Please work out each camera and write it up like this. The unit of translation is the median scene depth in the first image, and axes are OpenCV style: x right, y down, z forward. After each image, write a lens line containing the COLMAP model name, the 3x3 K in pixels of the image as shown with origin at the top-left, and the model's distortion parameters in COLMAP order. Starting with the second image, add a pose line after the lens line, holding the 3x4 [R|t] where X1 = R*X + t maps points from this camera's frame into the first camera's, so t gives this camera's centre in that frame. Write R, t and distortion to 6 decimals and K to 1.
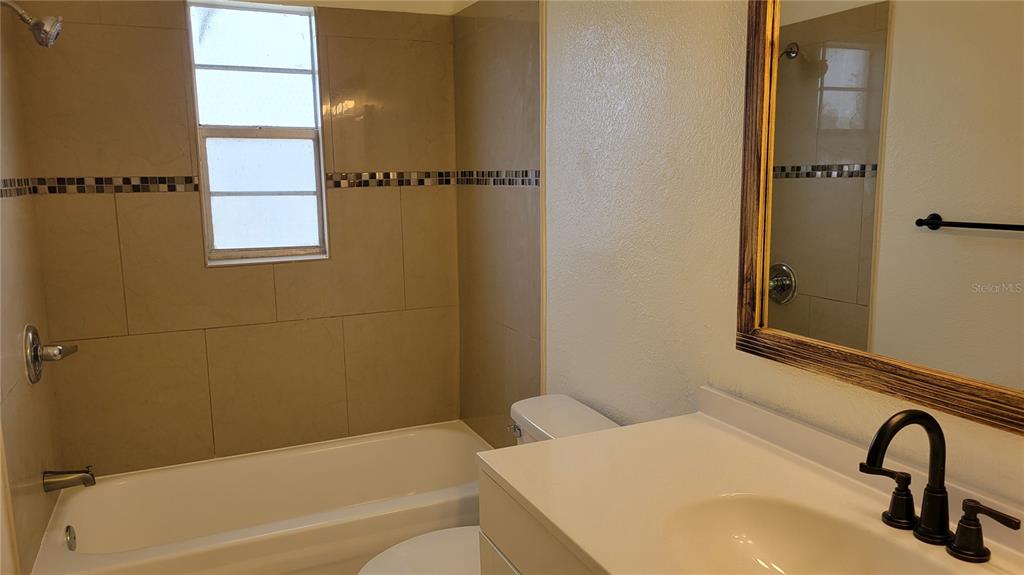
lens RADIAL K [[770.4, 0, 512.0], [0, 770.4, 287.5], [0, 0, 1]] dist [0.087526, -0.069667]
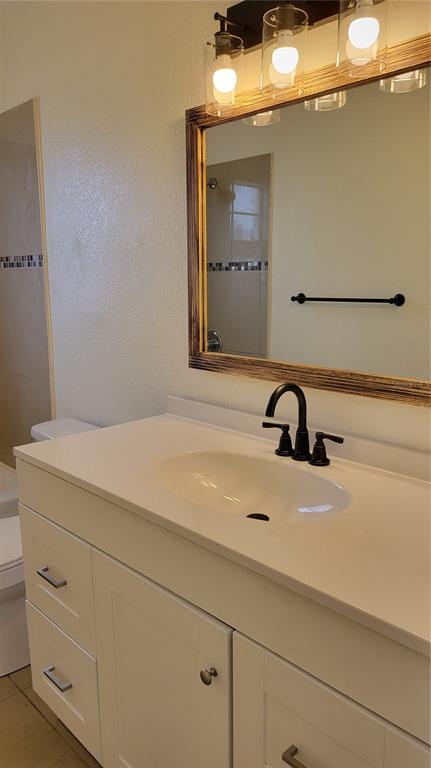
lens RADIAL K [[577.8, 0, 211.3], [0, 577.8, 387.2], [0, 0, 1]] dist [0.087526, -0.069667]
pose [[0.944674, -0.051802, 0.323896, -0.037489], [0.040006, 0.998275, 0.042976, 0.063970], [-0.325563, -0.027640, 0.945116, -0.087811]]
